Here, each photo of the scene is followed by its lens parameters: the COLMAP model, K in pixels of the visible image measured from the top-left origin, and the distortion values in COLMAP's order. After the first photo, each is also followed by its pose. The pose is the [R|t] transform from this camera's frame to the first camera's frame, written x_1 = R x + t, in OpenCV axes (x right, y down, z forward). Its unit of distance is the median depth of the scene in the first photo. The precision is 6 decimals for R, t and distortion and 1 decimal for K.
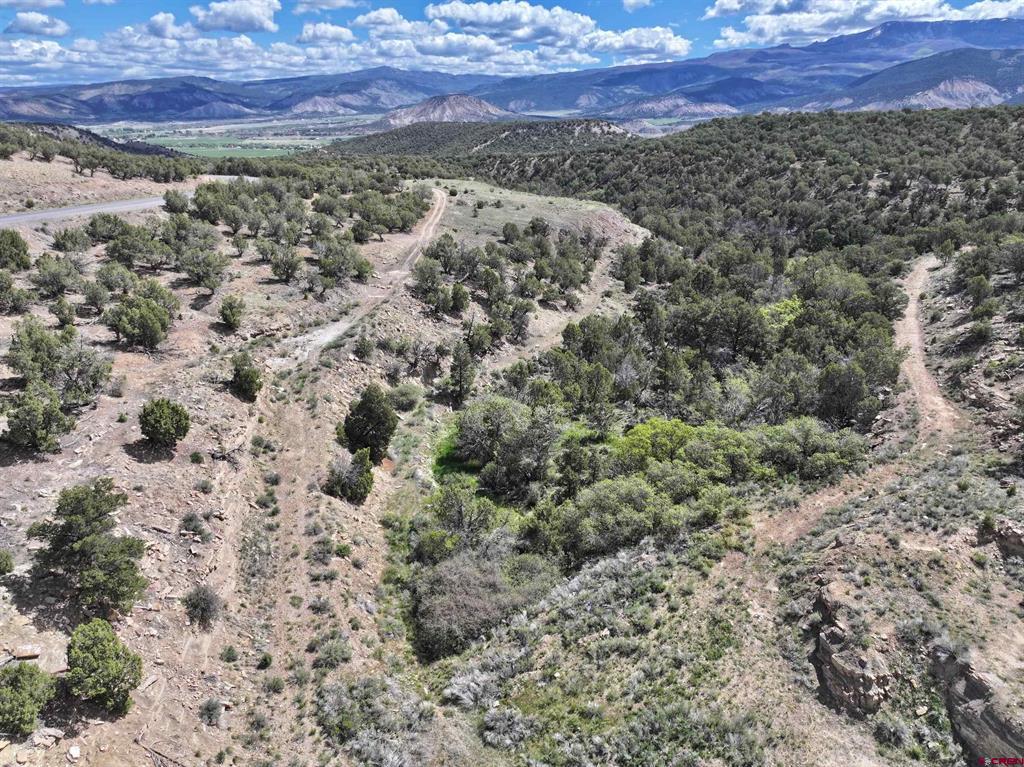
lens RADIAL K [[691.0, 0, 510.6], [0, 691.0, 391.1], [0, 0, 1]] dist [0.001406, 0.007587]
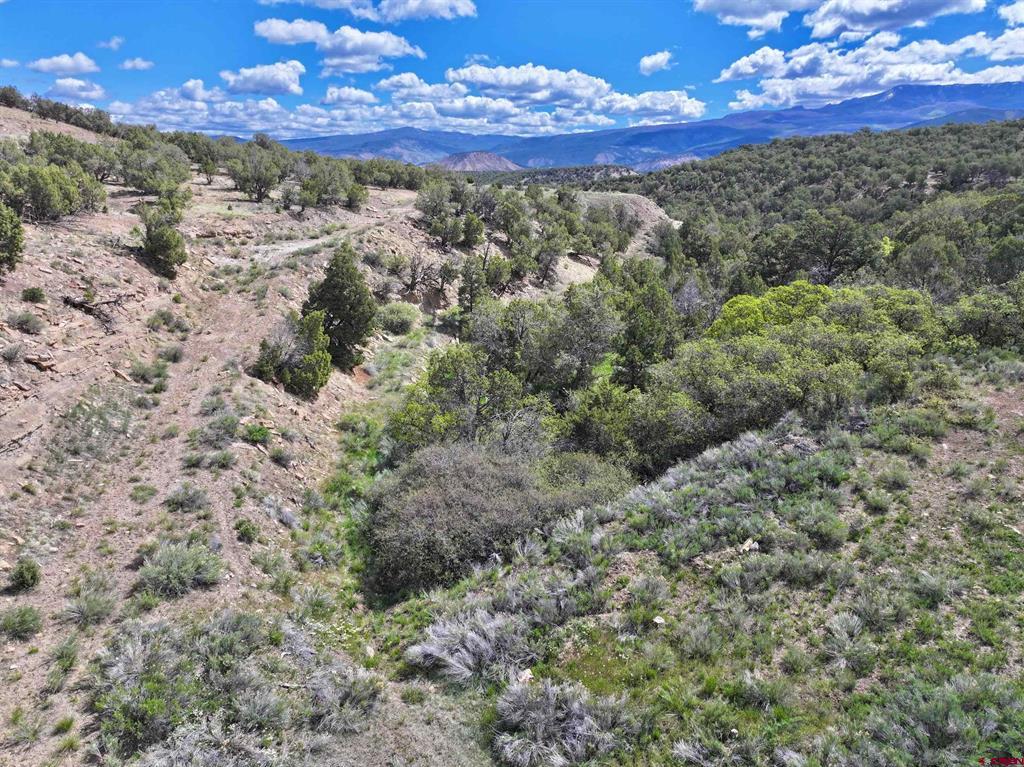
lens RADIAL K [[691.0, 0, 510.6], [0, 691.0, 391.1], [0, 0, 1]] dist [0.001406, 0.007587]
pose [[0.999672, 0.008473, -0.024155, -0.017127], [-0.010341, 0.996878, -0.078278, 0.250336], [0.023417, 0.078502, 0.996639, 0.450334]]
